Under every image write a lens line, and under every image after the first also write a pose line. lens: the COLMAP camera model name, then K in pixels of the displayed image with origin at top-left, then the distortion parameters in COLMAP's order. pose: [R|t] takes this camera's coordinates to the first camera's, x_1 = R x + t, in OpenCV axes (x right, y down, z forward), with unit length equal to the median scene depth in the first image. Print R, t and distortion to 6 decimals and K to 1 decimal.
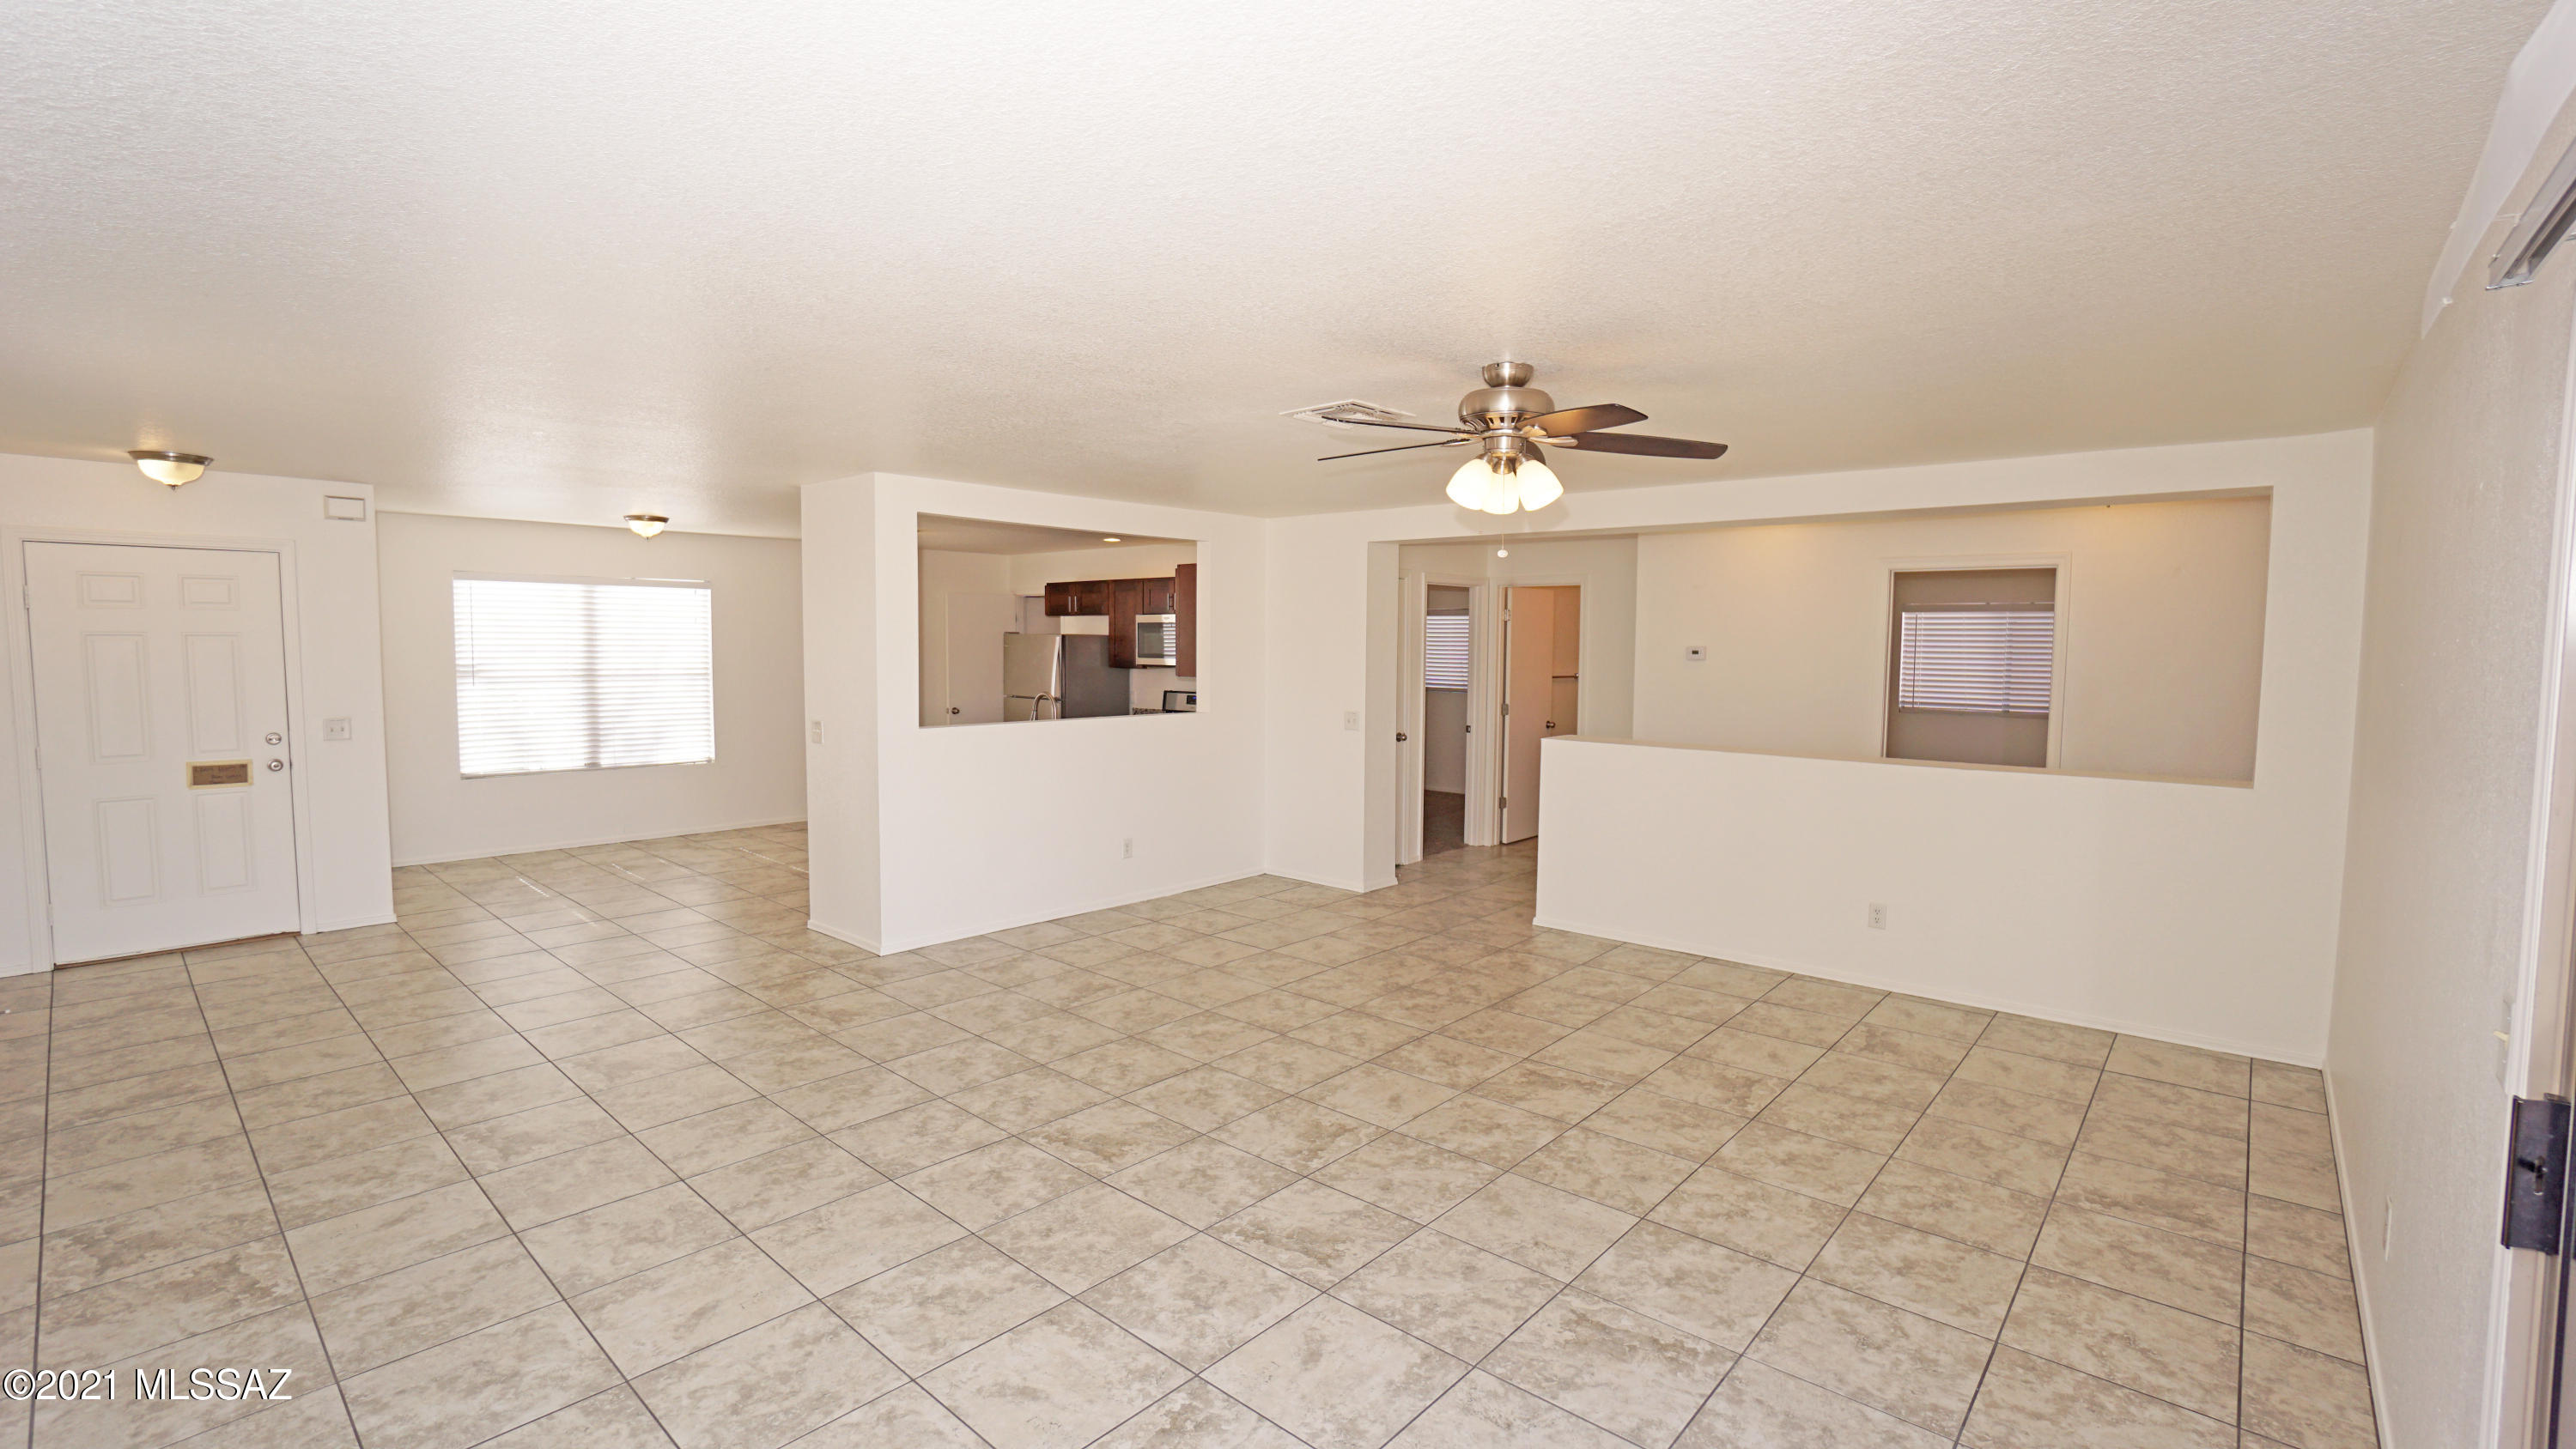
lens RADIAL K [[1133.3, 0, 1303.1], [0, 1133.3, 730.1], [0, 0, 1]] dist [-0.066704, 0.023332]
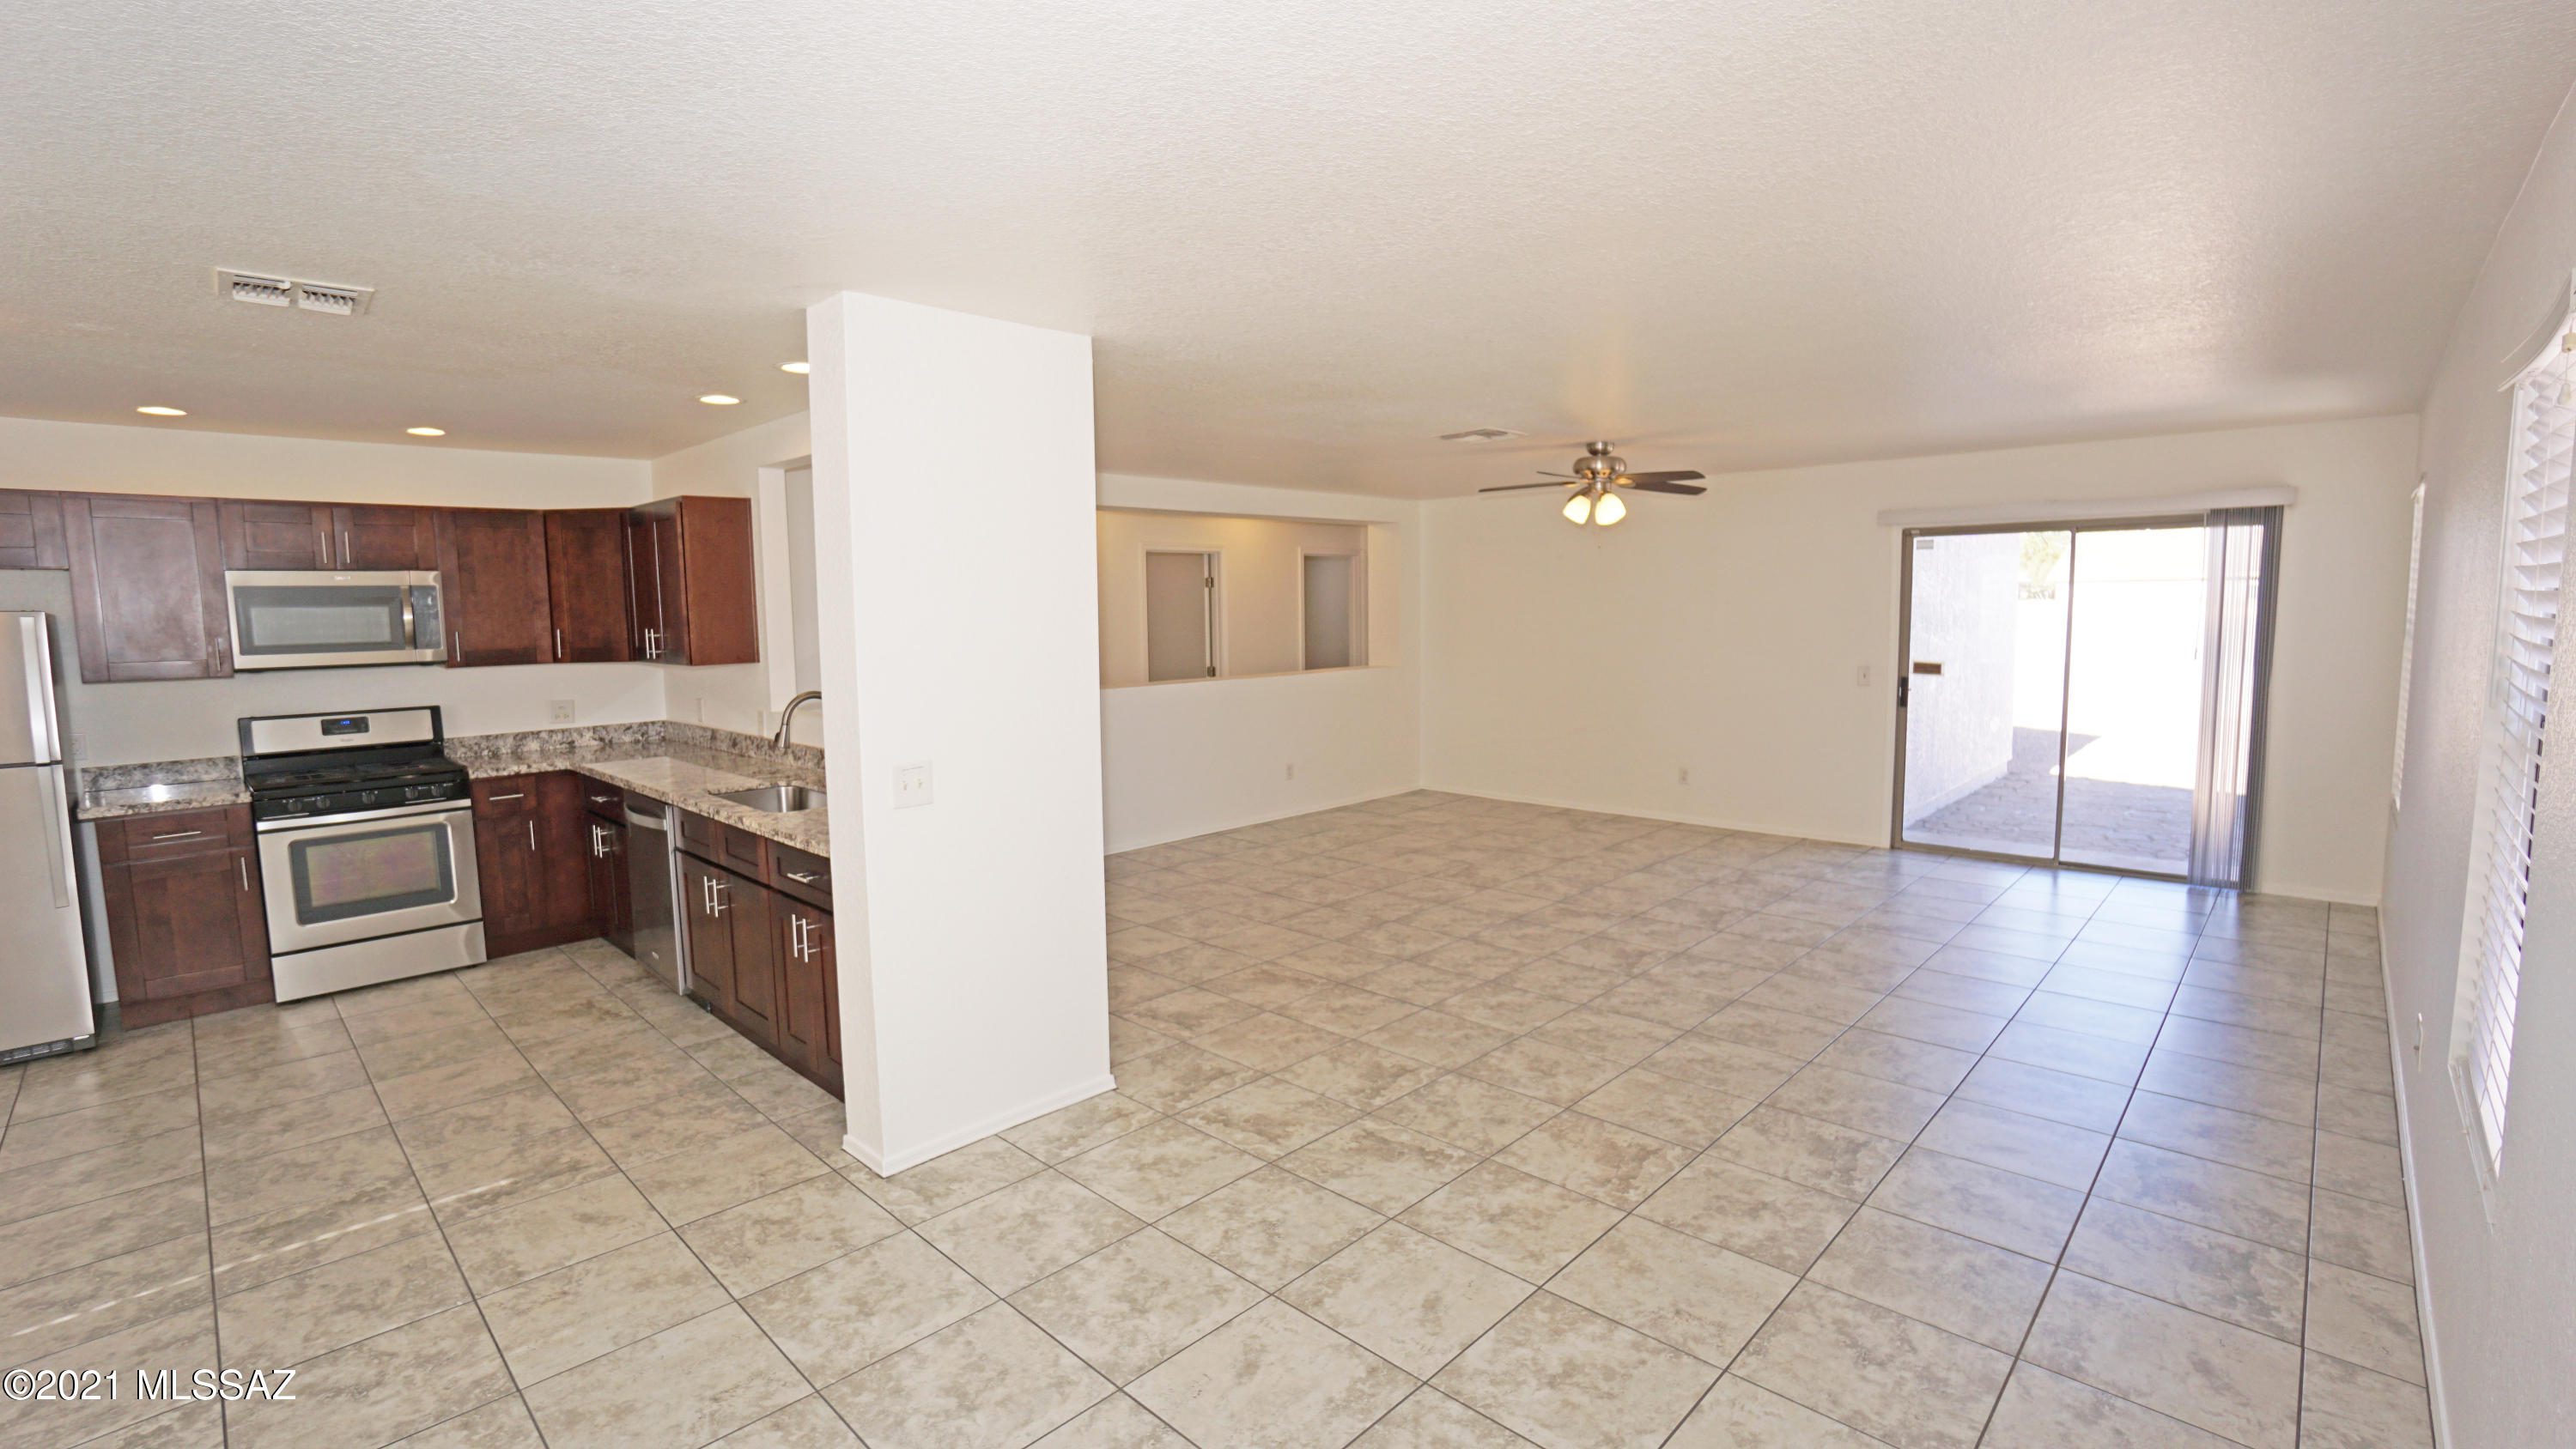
lens RADIAL K [[1128.8, 0, 1275.2], [0, 1128.8, 719.0], [0, 0, 1]] dist [-0.066575, 0.023138]
pose [[0.053383, -0.108389, 0.992674, -1.368833], [0.095742, 0.990068, 0.102955, -0.094010], [-0.993974, 0.089544, 0.063230, 1.168082]]
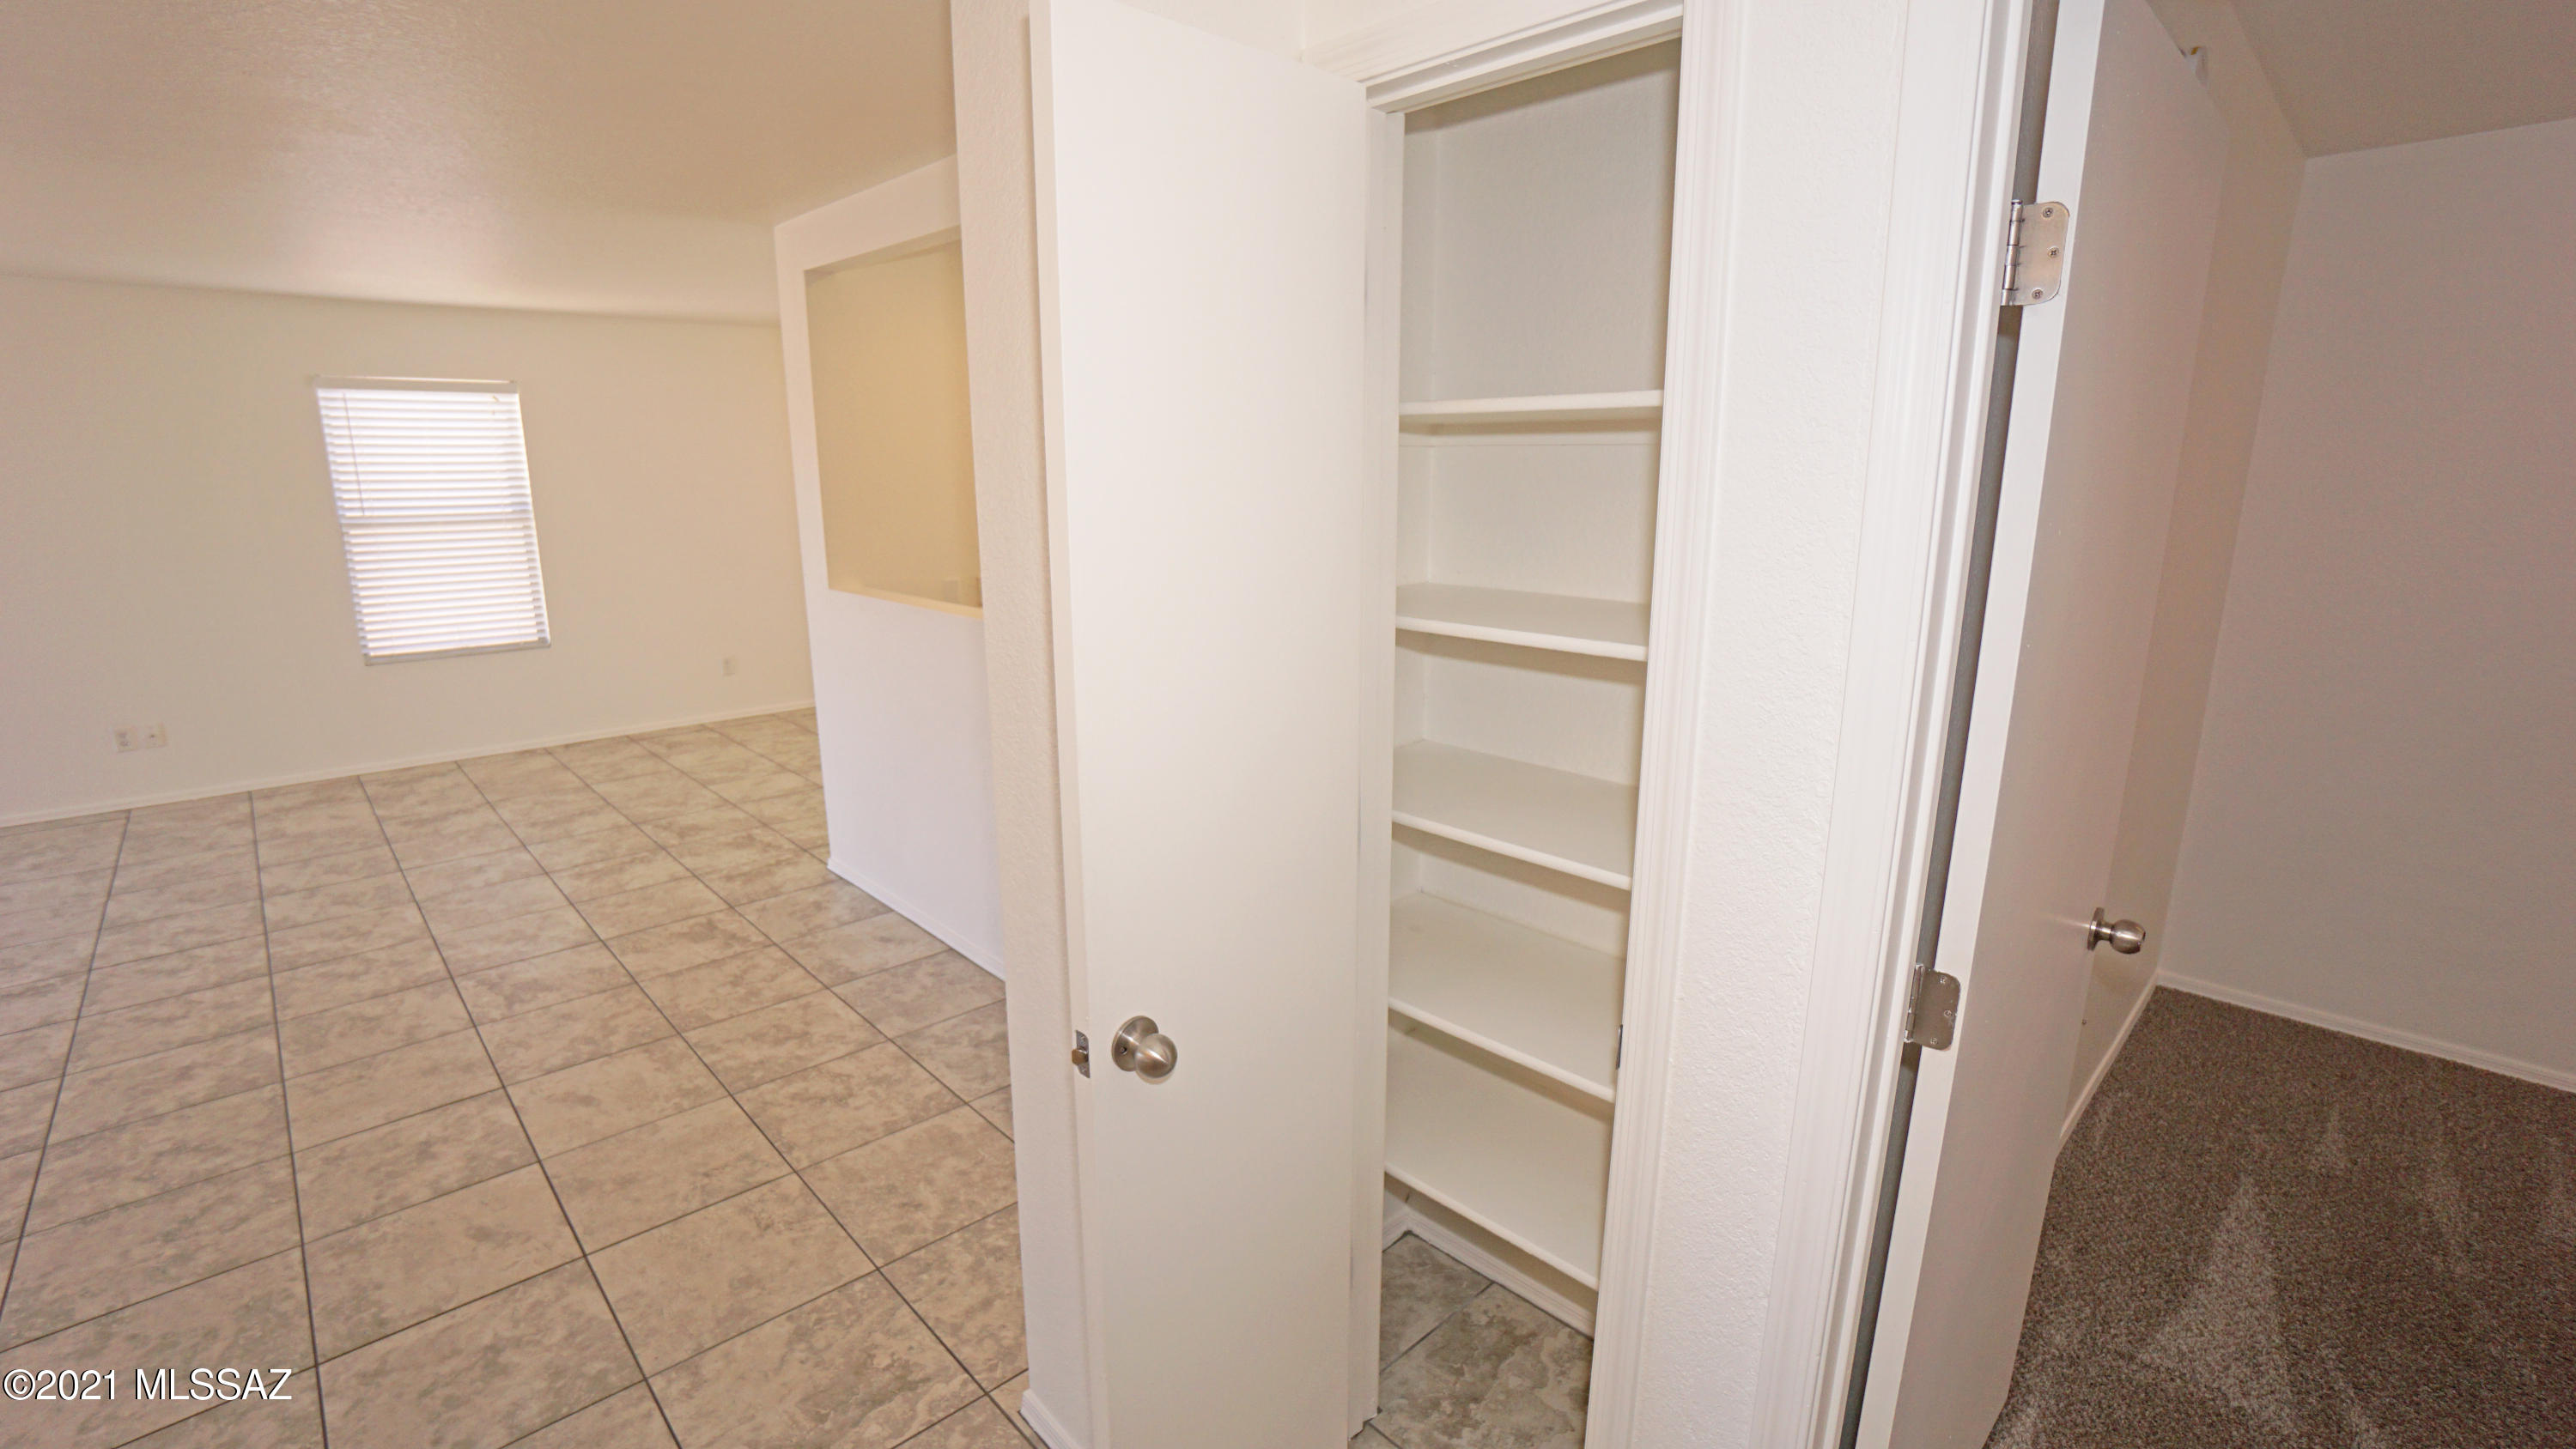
lens RADIAL K [[1128.8, 0, 1275.2], [0, 1128.8, 719.0], [0, 0, 1]] dist [-0.066575, 0.023138]
pose [[-0.089702, 0.207997, -0.974008, 0.477924], [-0.088752, 0.972390, 0.215825, -0.139938], [0.992006, 0.105805, -0.068765, 1.873667]]
